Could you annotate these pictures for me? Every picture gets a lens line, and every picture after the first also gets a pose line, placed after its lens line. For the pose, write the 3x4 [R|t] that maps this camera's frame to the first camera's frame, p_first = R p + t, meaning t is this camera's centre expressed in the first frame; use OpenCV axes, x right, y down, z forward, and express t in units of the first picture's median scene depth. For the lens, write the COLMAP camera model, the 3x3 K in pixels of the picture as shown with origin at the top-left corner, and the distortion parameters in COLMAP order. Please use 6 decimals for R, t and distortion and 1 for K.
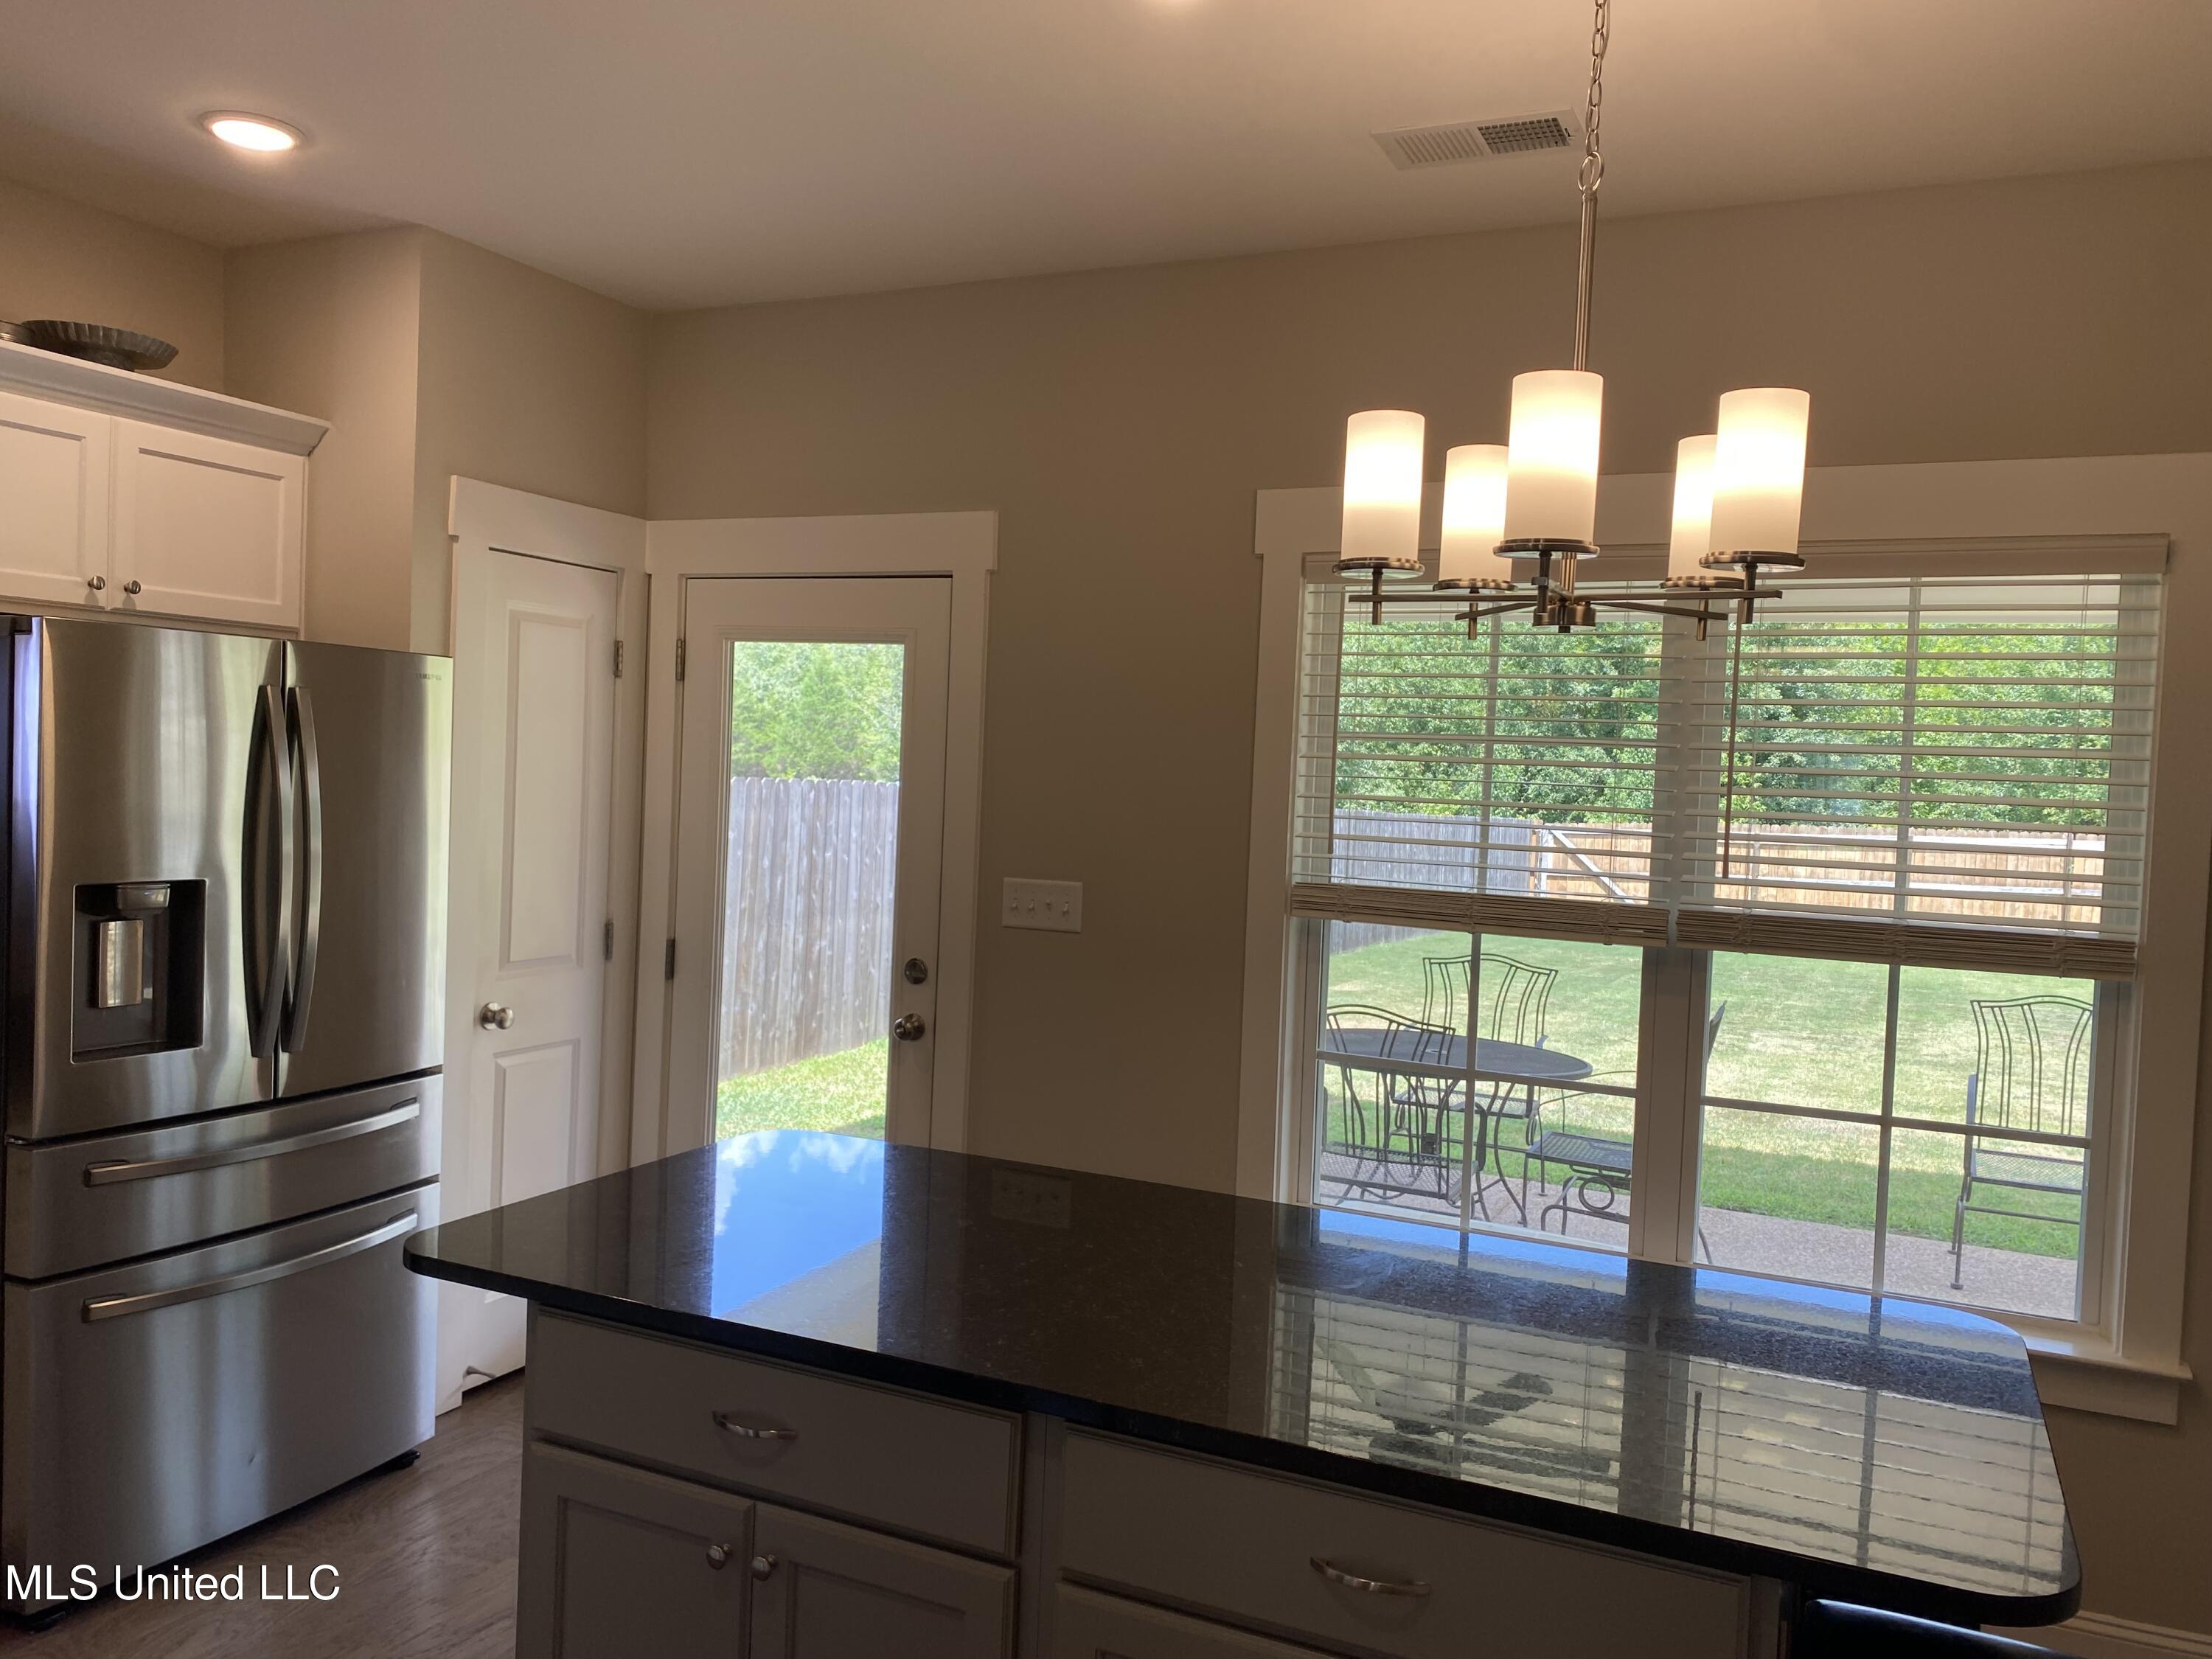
lens RADIAL K [[1680.0, 0, 1114.8], [0, 1680.0, 837.9], [0, 0, 1]] dist [-0.001931, 0.003410]
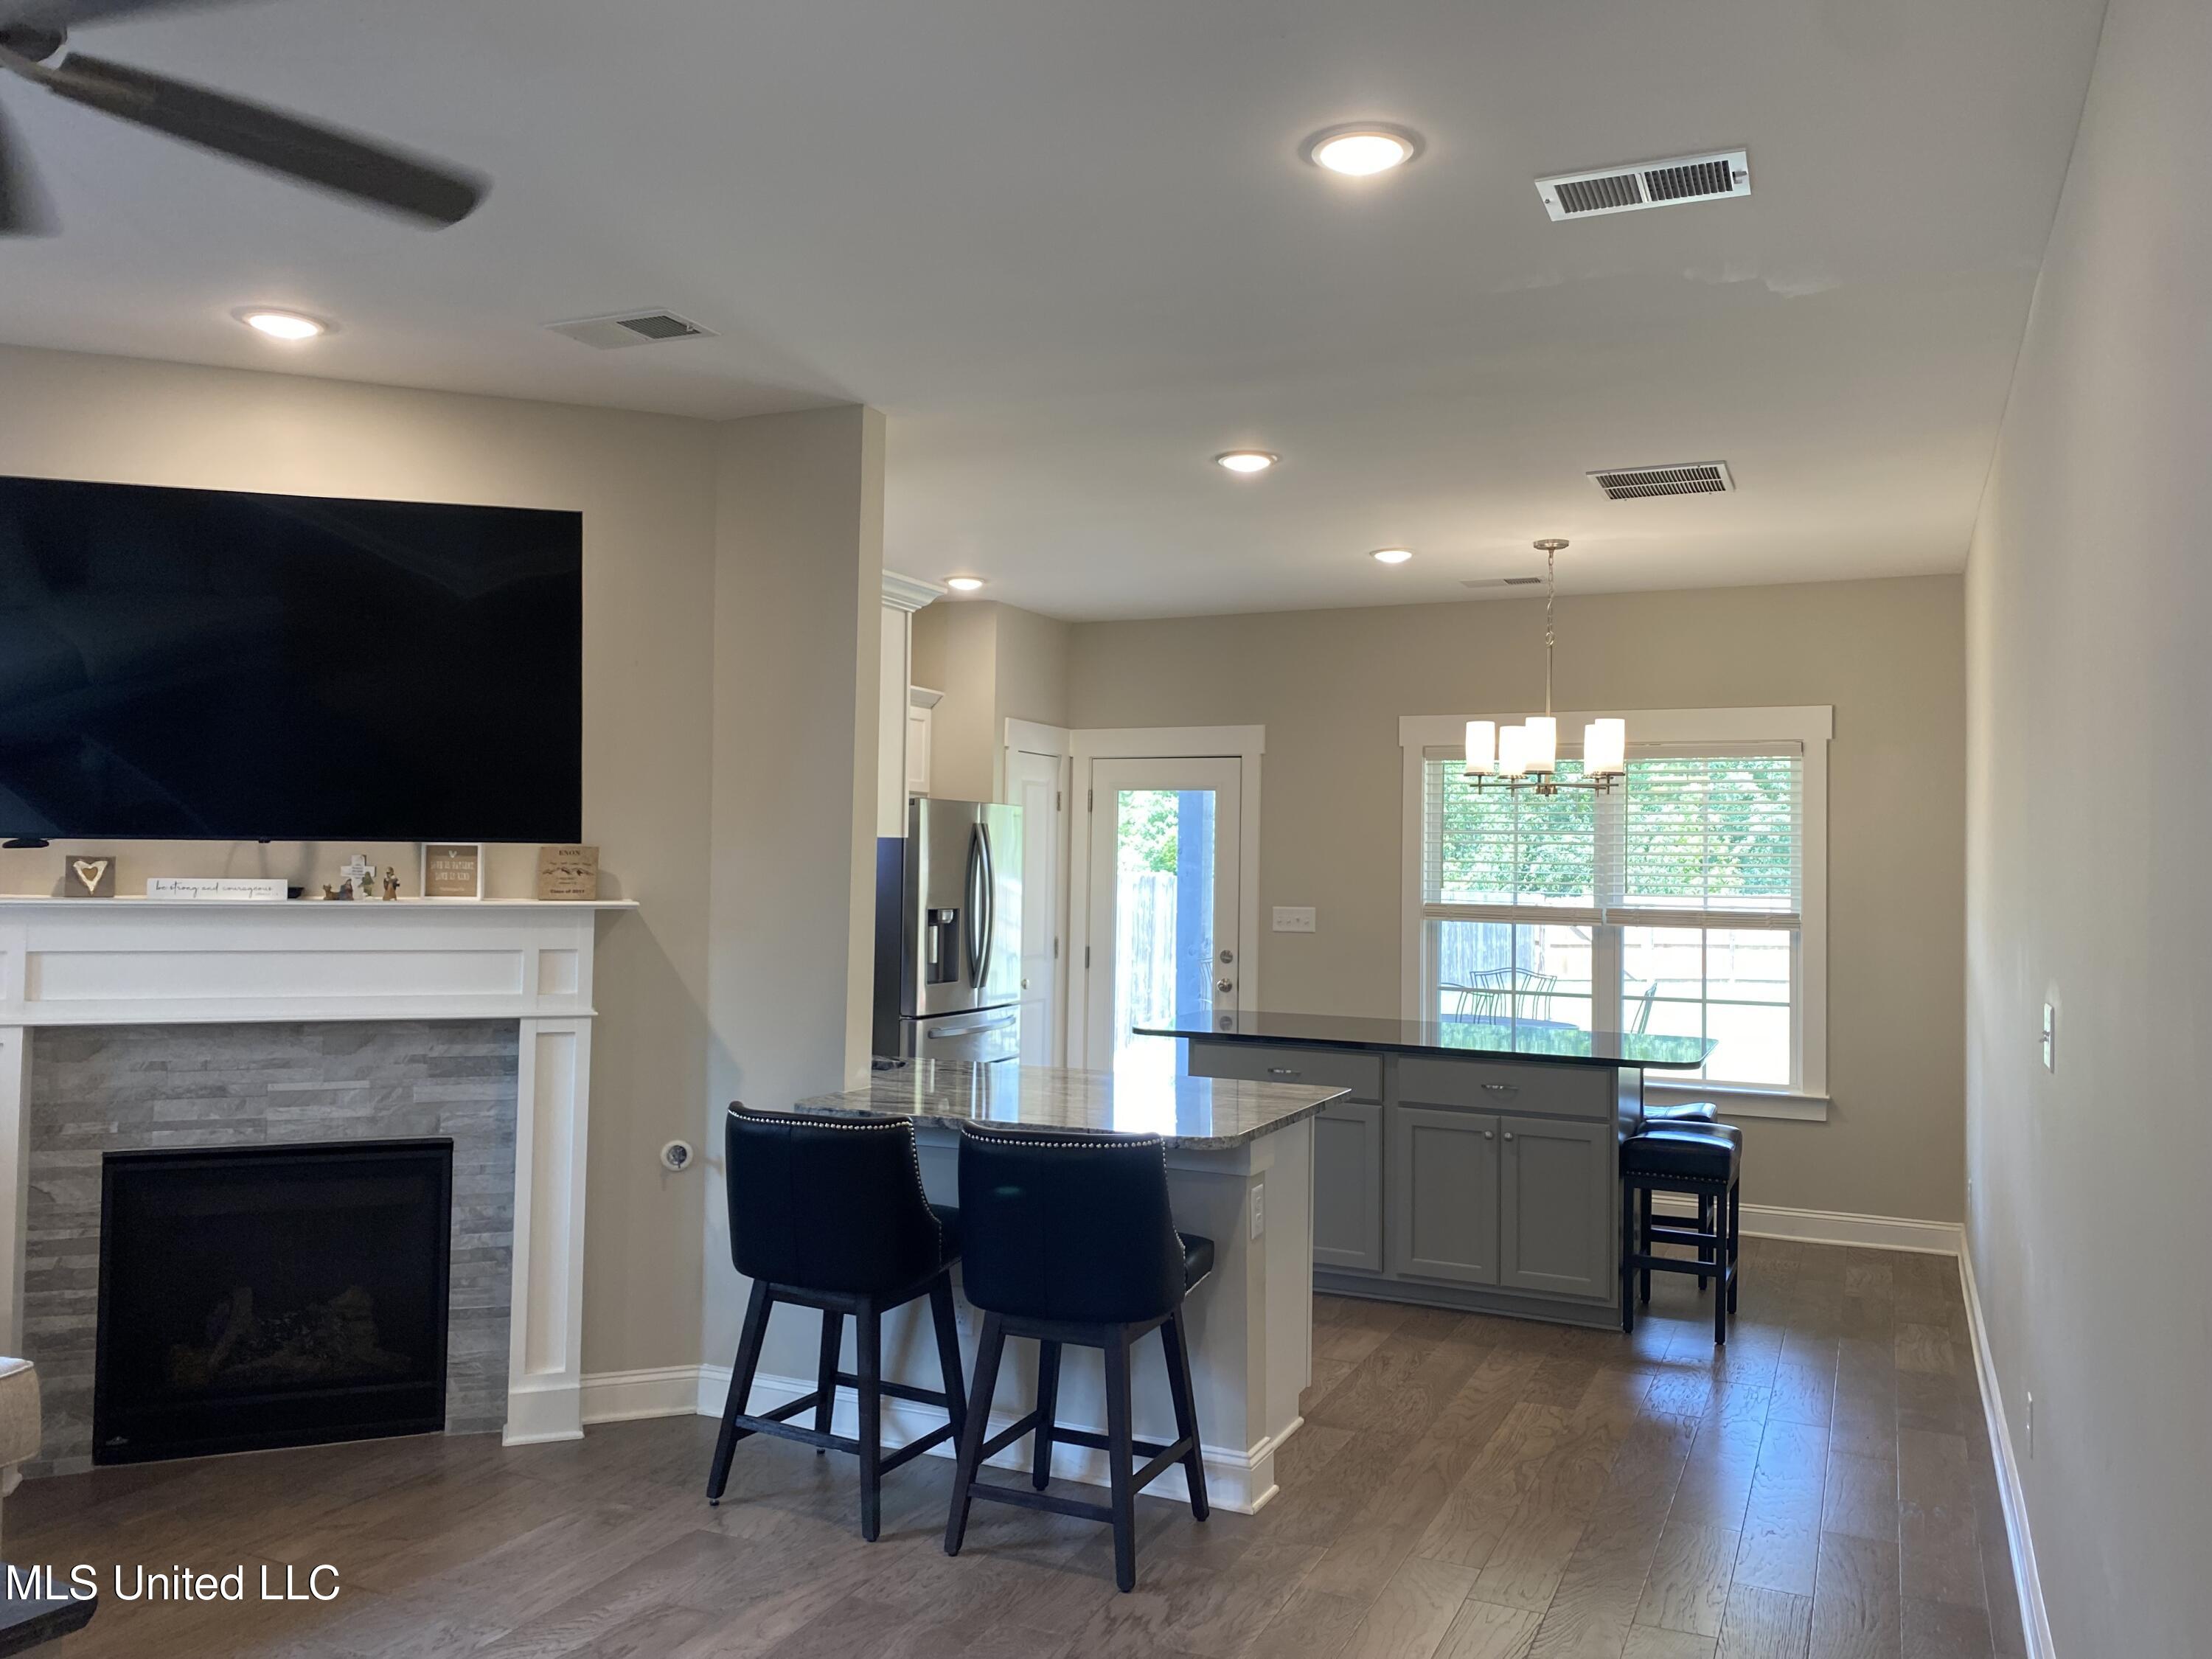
lens RADIAL K [[1661.7, 0, 1106.0], [0, 1661.7, 829.5], [0, 0, 1]] dist [0.003148, -0.001954]
pose [[0.999653, -0.025325, -0.007178, -0.292090], [0.024846, 0.997867, -0.060370, 0.053976], [0.008692, 0.060171, 0.998150, -1.149462]]
